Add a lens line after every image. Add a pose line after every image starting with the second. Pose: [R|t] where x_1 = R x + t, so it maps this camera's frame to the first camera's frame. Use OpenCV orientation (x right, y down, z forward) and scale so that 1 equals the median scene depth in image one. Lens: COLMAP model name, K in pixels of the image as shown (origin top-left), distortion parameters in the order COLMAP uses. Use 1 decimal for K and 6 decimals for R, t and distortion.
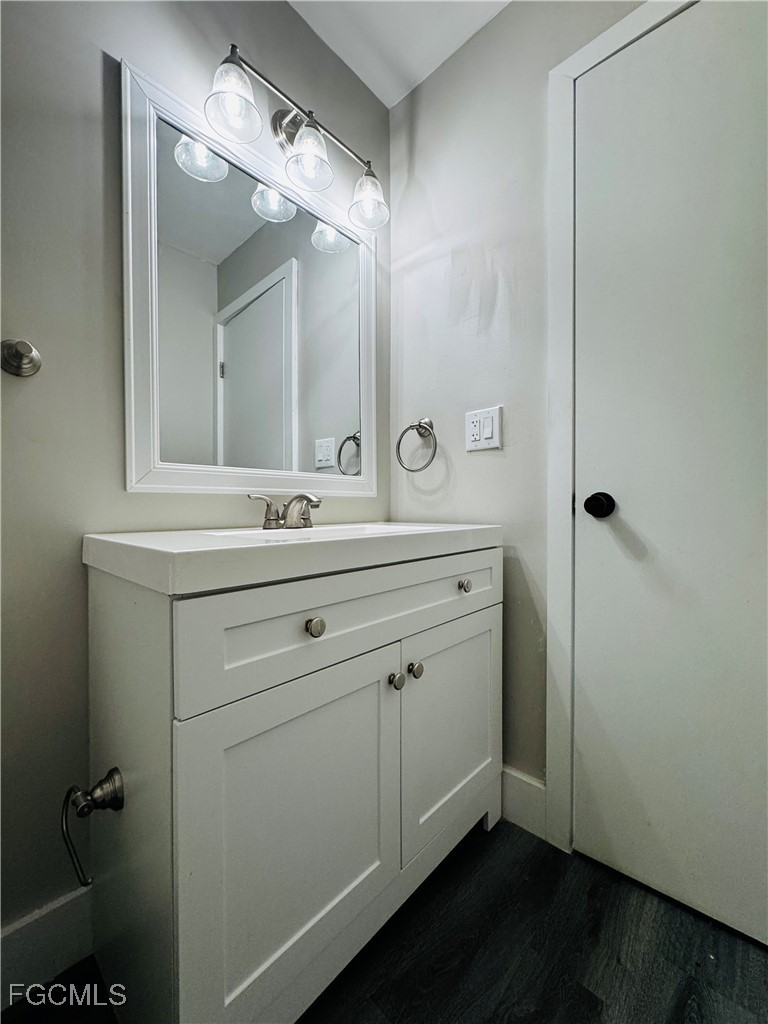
lens RADIAL K [[412.2, 0, 378.4], [0, 412.2, 511.5], [0, 0, 1]] dist [0.000304, 0.000170]
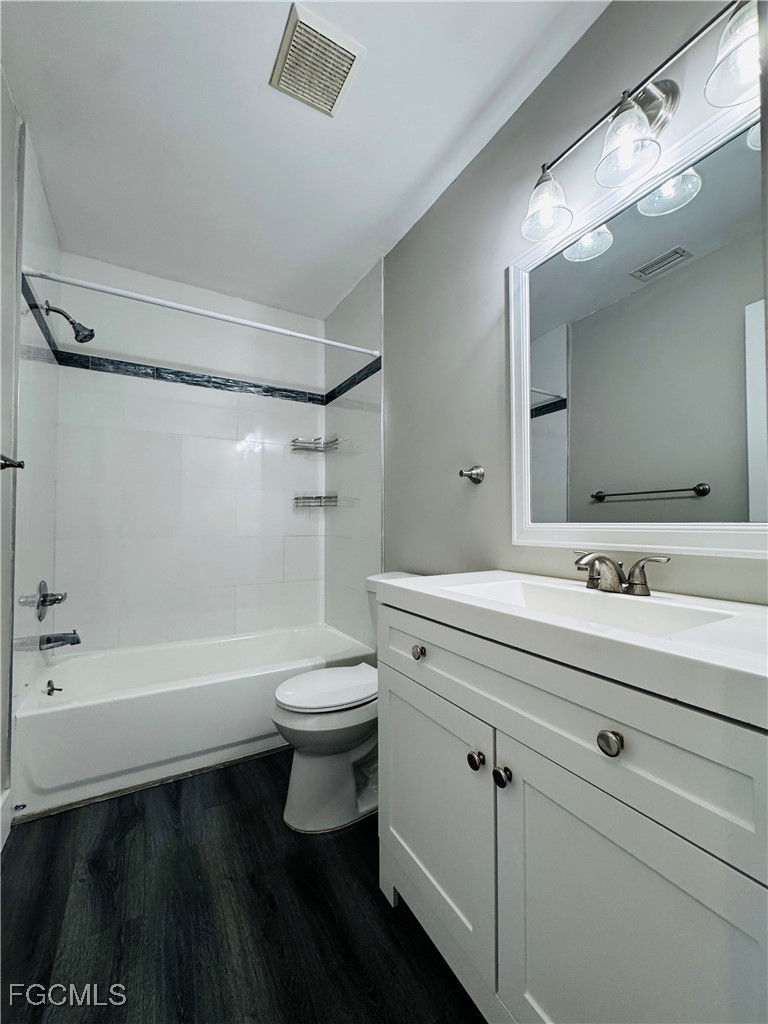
lens RADIAL K [[412.2, 0, 378.4], [0, 412.2, 511.5], [0, 0, 1]] dist [0.000304, 0.000170]
pose [[-0.292714, -0.024671, -0.955882, 0.936568], [-0.017360, 0.999639, -0.020484, -0.124875], [0.956043, 0.010598, -0.293036, 0.953930]]
